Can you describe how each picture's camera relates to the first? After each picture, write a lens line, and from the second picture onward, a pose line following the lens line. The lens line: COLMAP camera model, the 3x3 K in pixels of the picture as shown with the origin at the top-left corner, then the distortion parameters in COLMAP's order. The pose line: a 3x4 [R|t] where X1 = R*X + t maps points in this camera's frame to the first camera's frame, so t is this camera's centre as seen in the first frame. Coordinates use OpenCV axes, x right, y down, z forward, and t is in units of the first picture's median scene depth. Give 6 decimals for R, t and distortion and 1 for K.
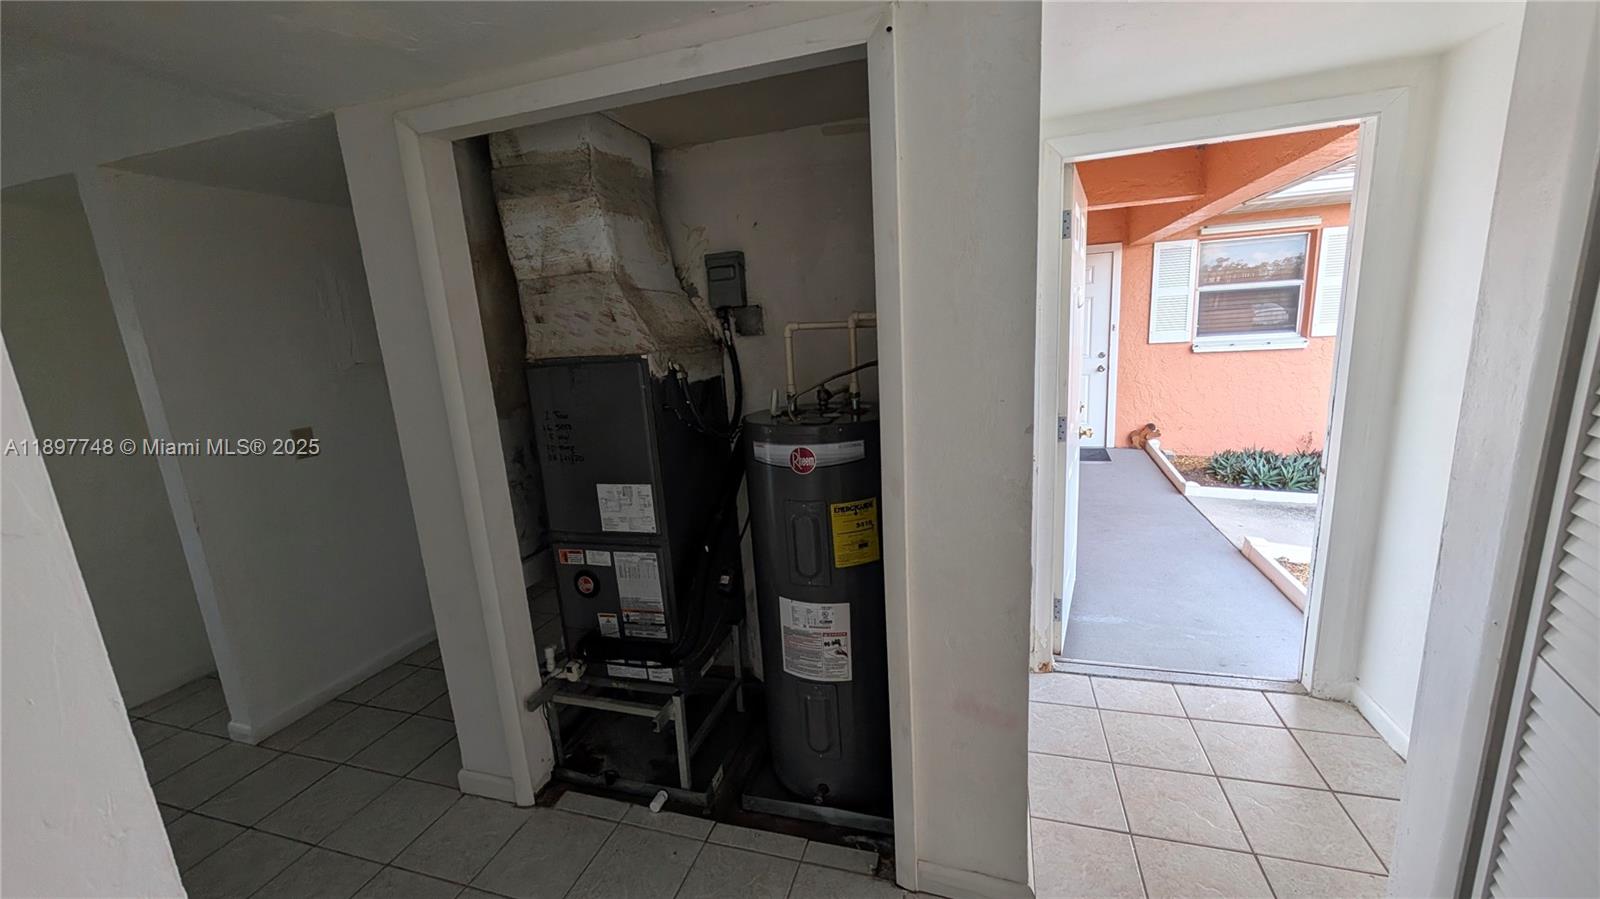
lens RADIAL K [[603.9, 0, 804.6], [0, 603.9, 451.7], [0, 0, 1]] dist [0.000208, 0.000650]
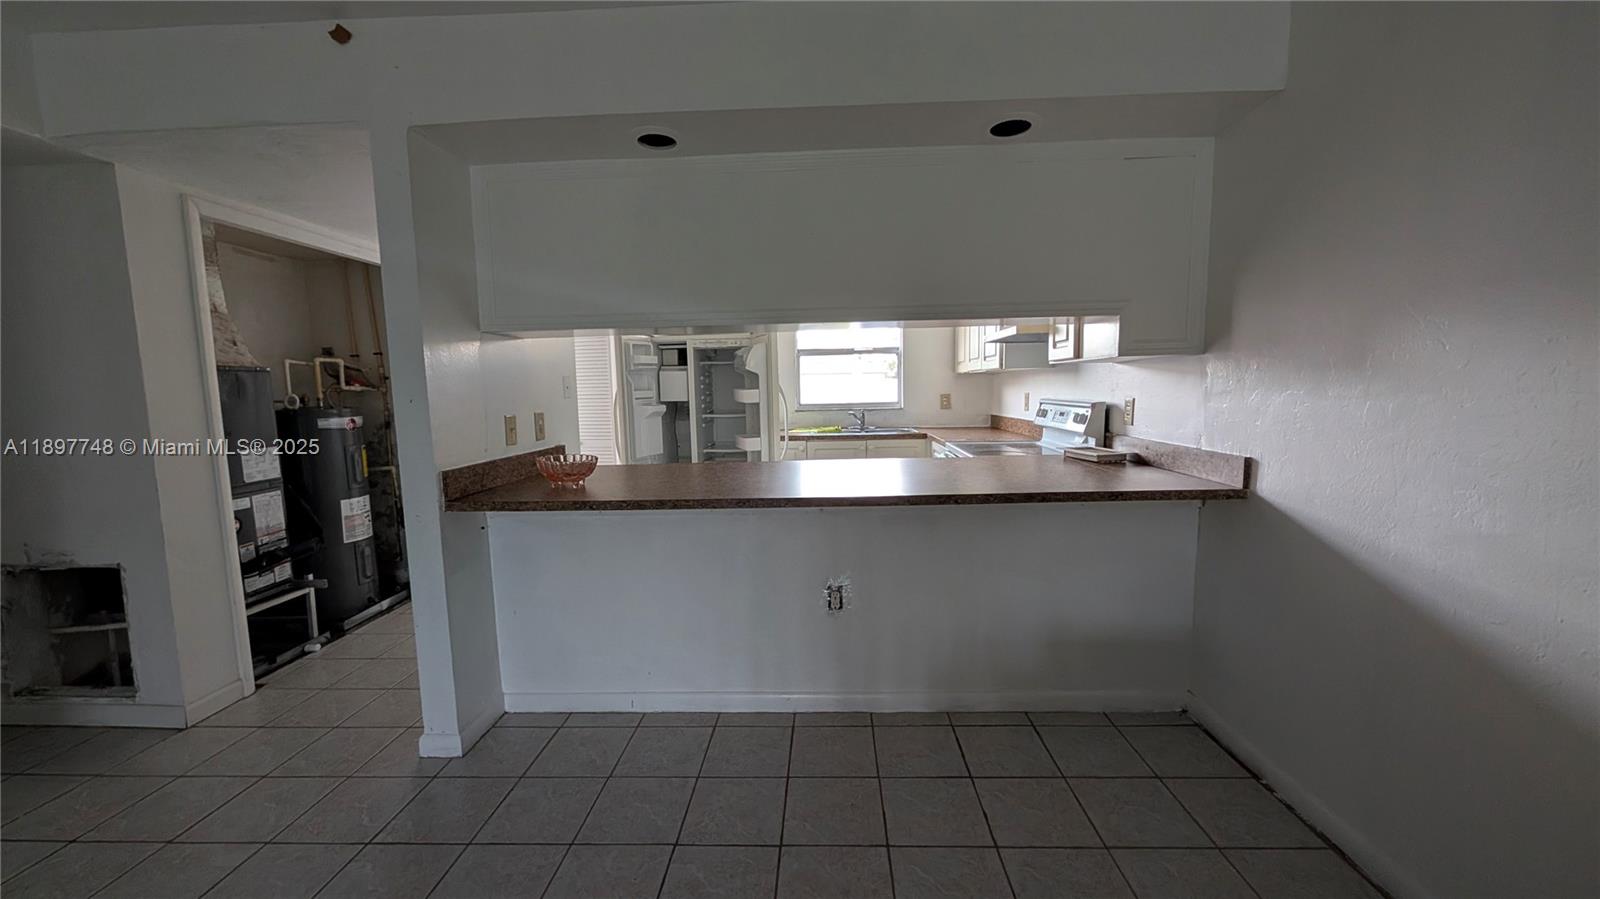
lens RADIAL K [[603.9, 0, 804.6], [0, 603.9, 451.7], [0, 0, 1]] dist [0.000208, 0.000650]
pose [[-0.254498, -0.036291, 0.966392, -2.175067], [0.229626, 0.968449, 0.096840, 0.235649], [-0.939416, 0.246554, -0.238135, 0.044333]]
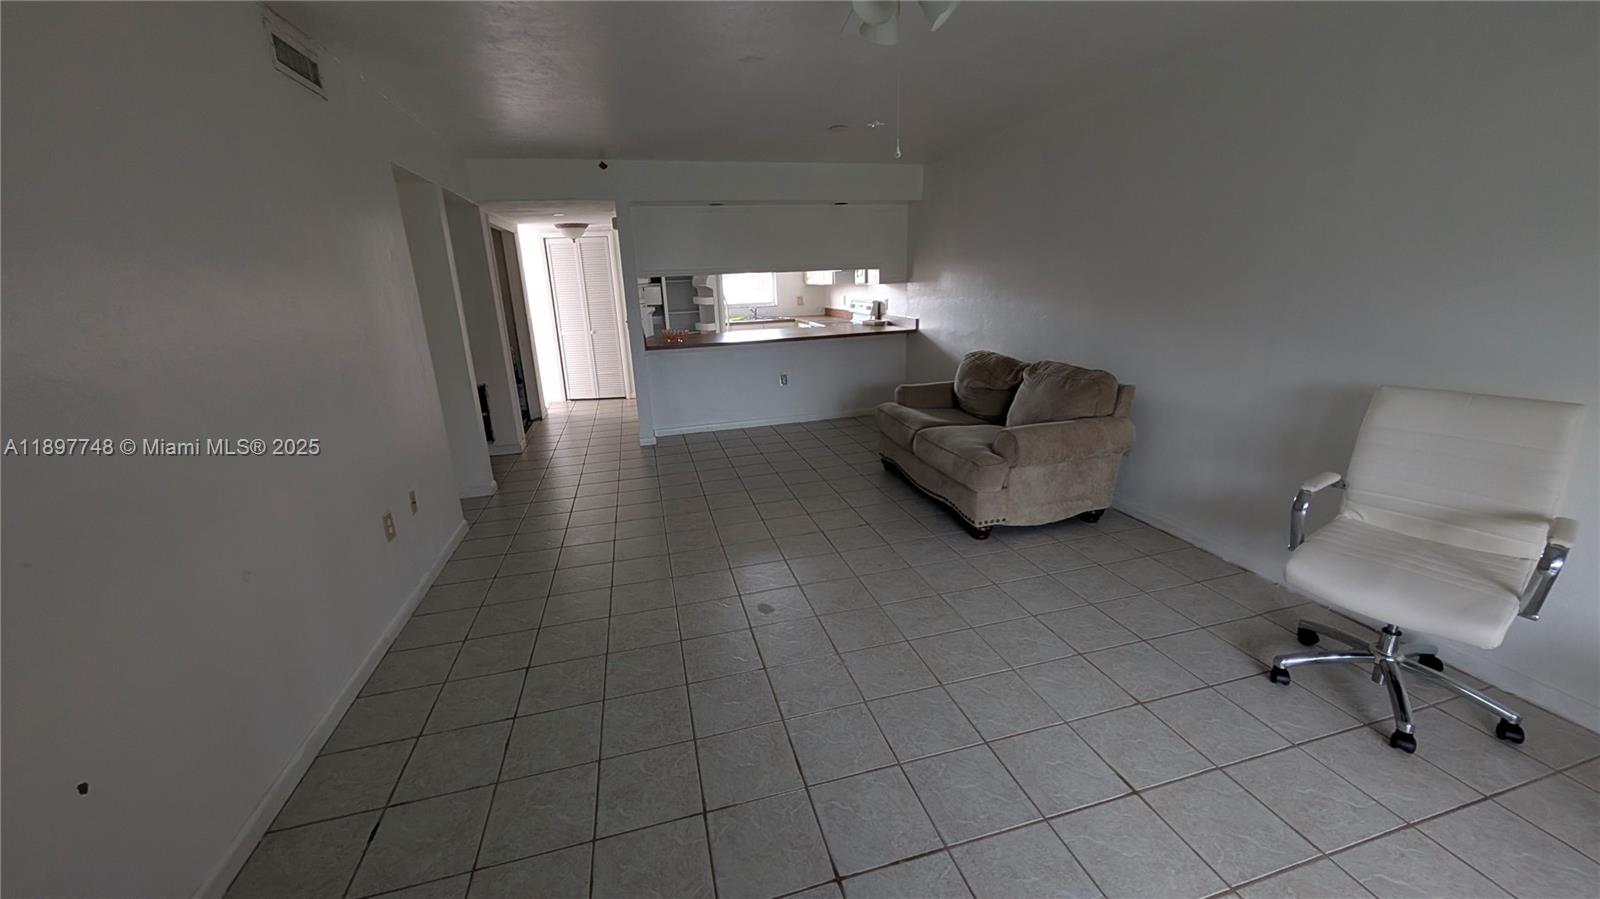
lens RADIAL K [[603.9, 0, 804.6], [0, 603.9, 451.7], [0, 0, 1]] dist [0.000208, 0.000650]
pose [[-0.536783, -0.155180, 0.829327, -3.869143], [0.236415, 0.915900, 0.324400, -0.021971], [-0.809921, 0.370198, -0.454953, 1.330493]]
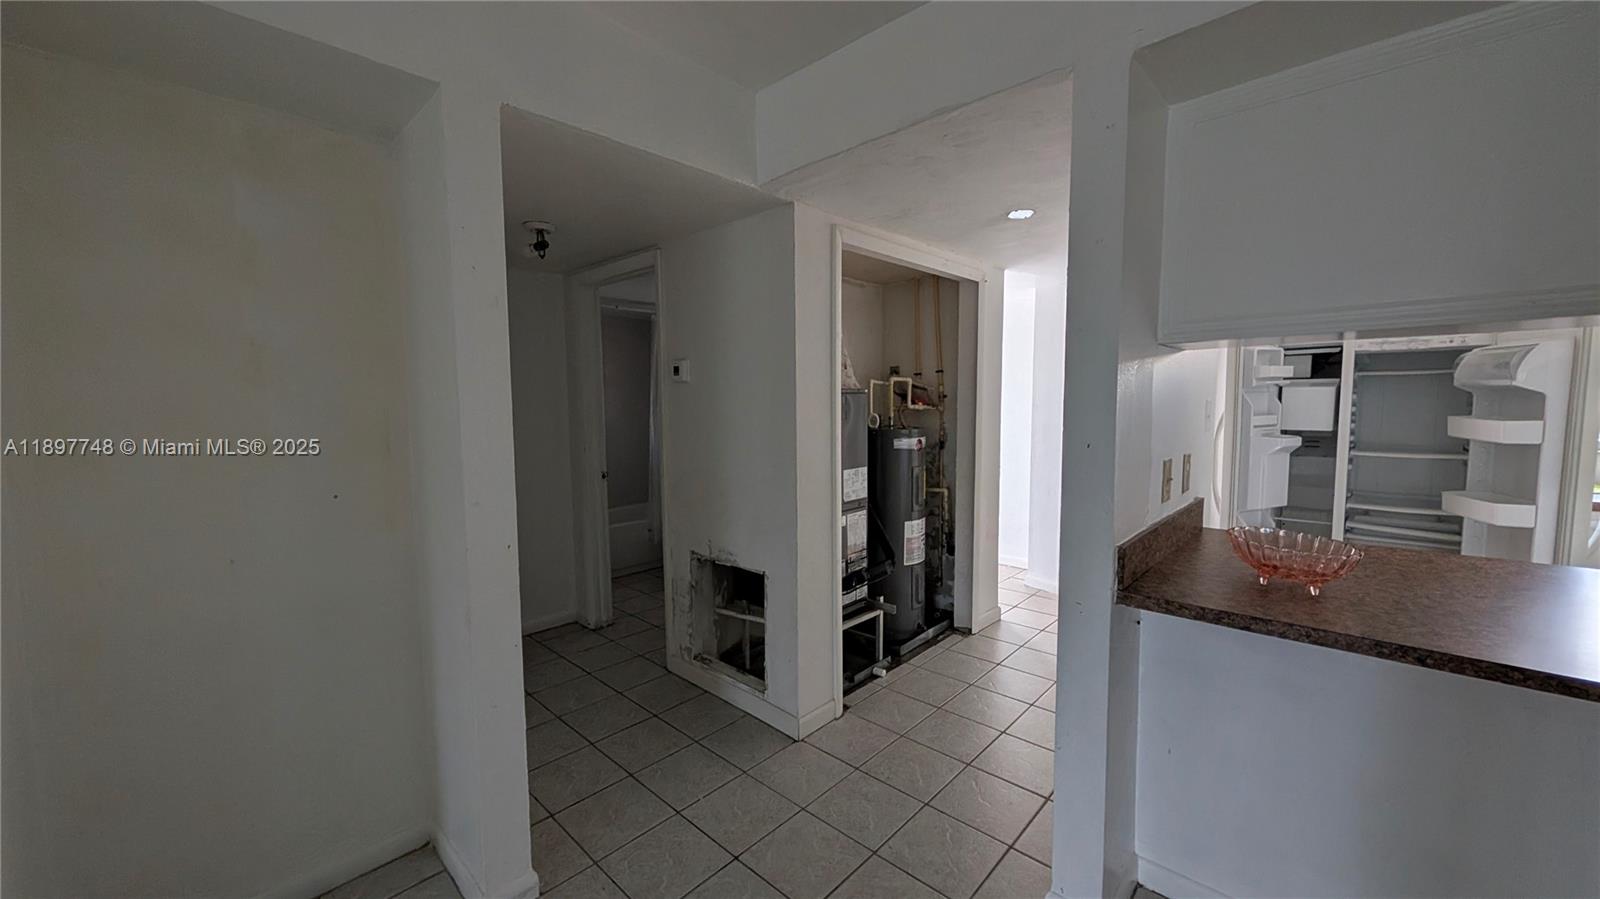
lens RADIAL K [[603.9, 0, 804.6], [0, 603.9, 451.7], [0, 0, 1]] dist [0.000208, 0.000650]
pose [[0.434051, -0.018987, 0.900688, -1.800796], [0.166436, 0.984258, -0.059458, 0.083039], [-0.885380, 0.175715, 0.430379, 0.419928]]
